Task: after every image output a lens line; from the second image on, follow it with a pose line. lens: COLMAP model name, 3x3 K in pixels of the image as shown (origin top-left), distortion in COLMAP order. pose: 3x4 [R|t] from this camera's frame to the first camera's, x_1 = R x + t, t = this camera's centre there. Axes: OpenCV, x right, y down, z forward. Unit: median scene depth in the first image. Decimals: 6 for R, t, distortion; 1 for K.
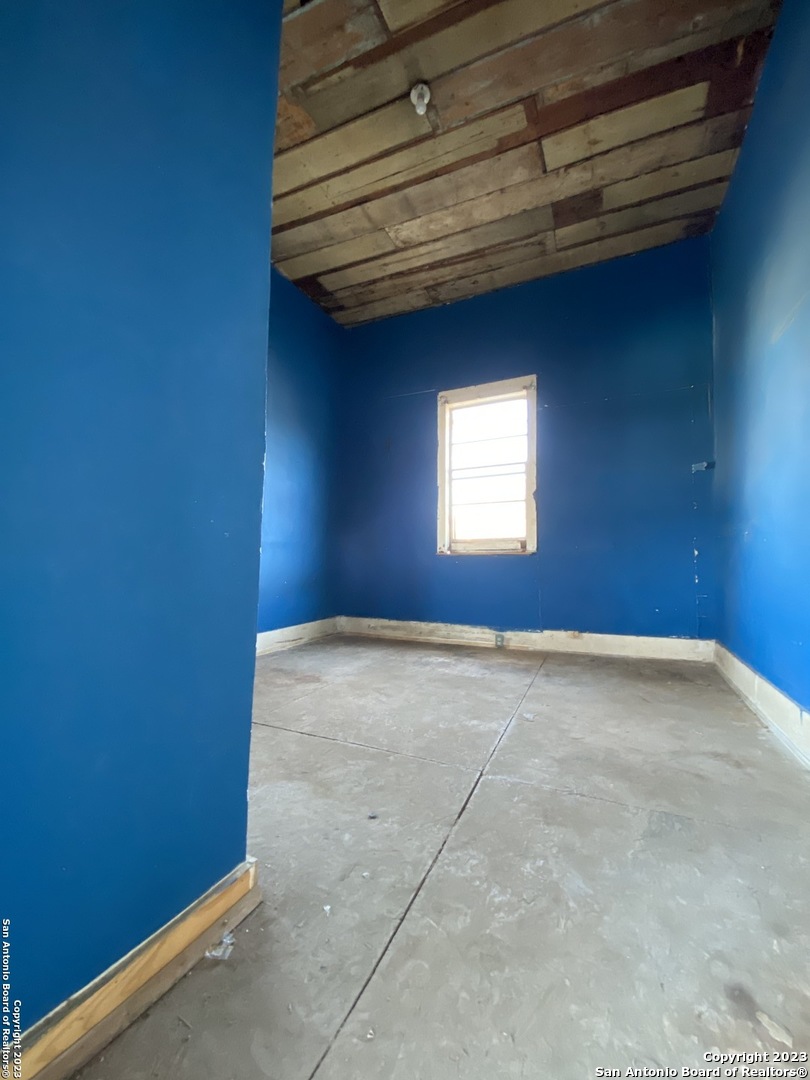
lens RADIAL K [[437.9, 0, 405.0], [0, 437.9, 541.2], [0, 0, 1]] dist [0.003578, -0.011825]
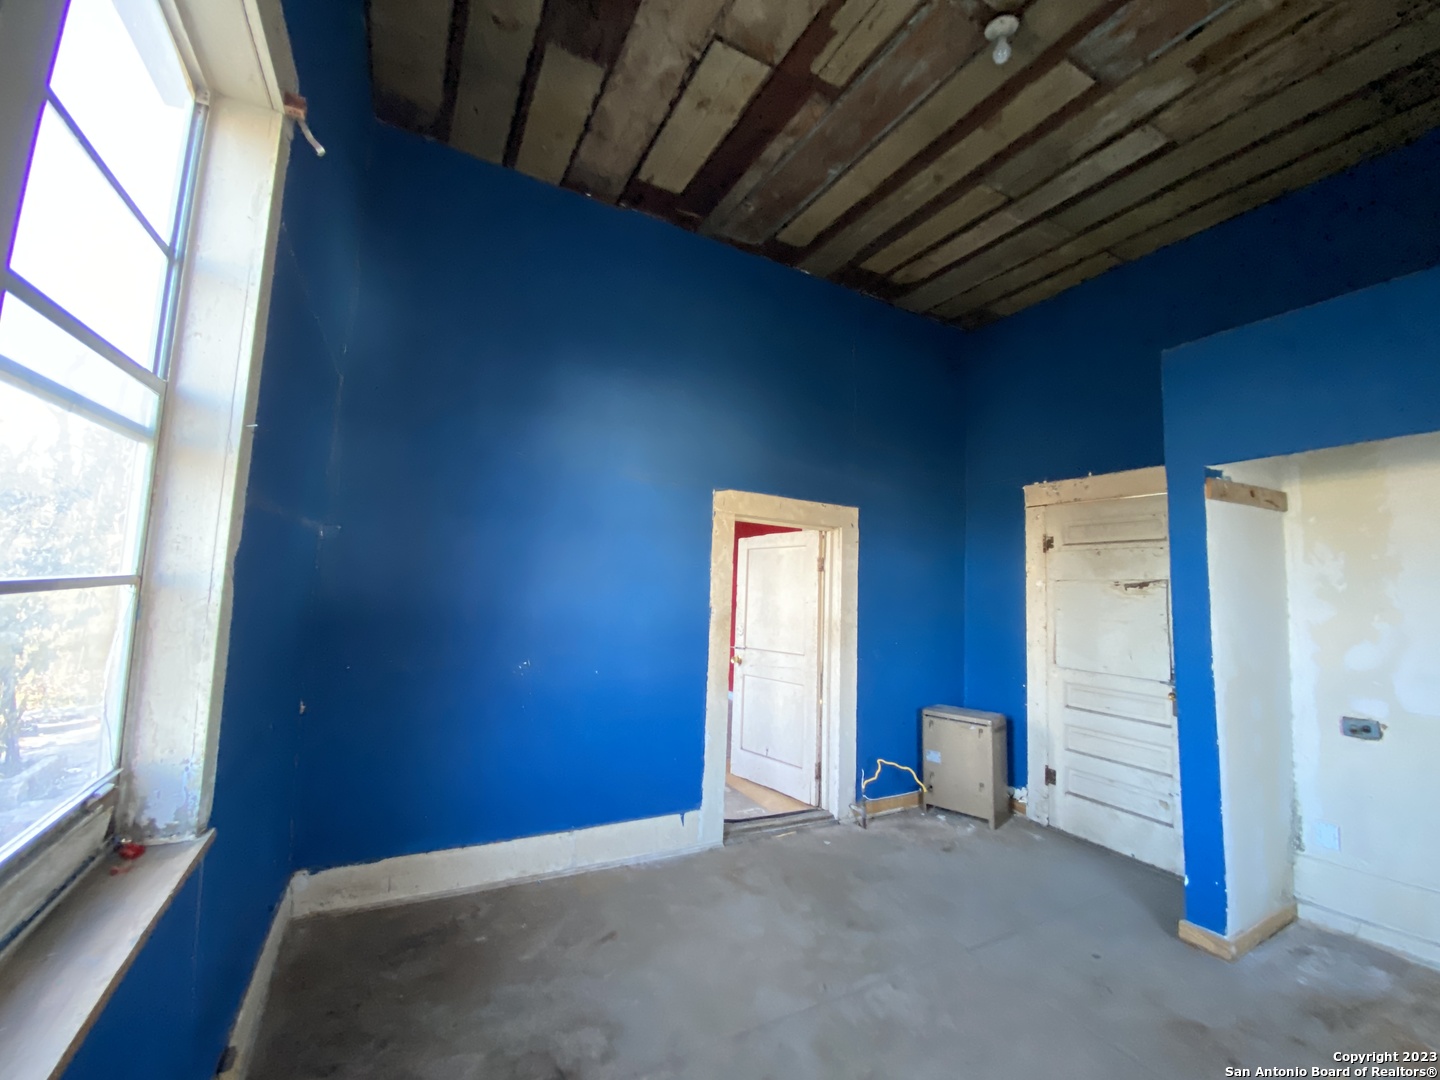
lens RADIAL K [[583.9, 0, 714.6], [0, 583.9, 539.1], [0, 0, 1]] dist [0.003578, -0.011825]
pose [[-0.782214, 0.011713, 0.622899, -0.144542], [-0.059662, 0.993820, -0.093609, -0.173400], [-0.620146, -0.110385, -0.776681, 1.727352]]
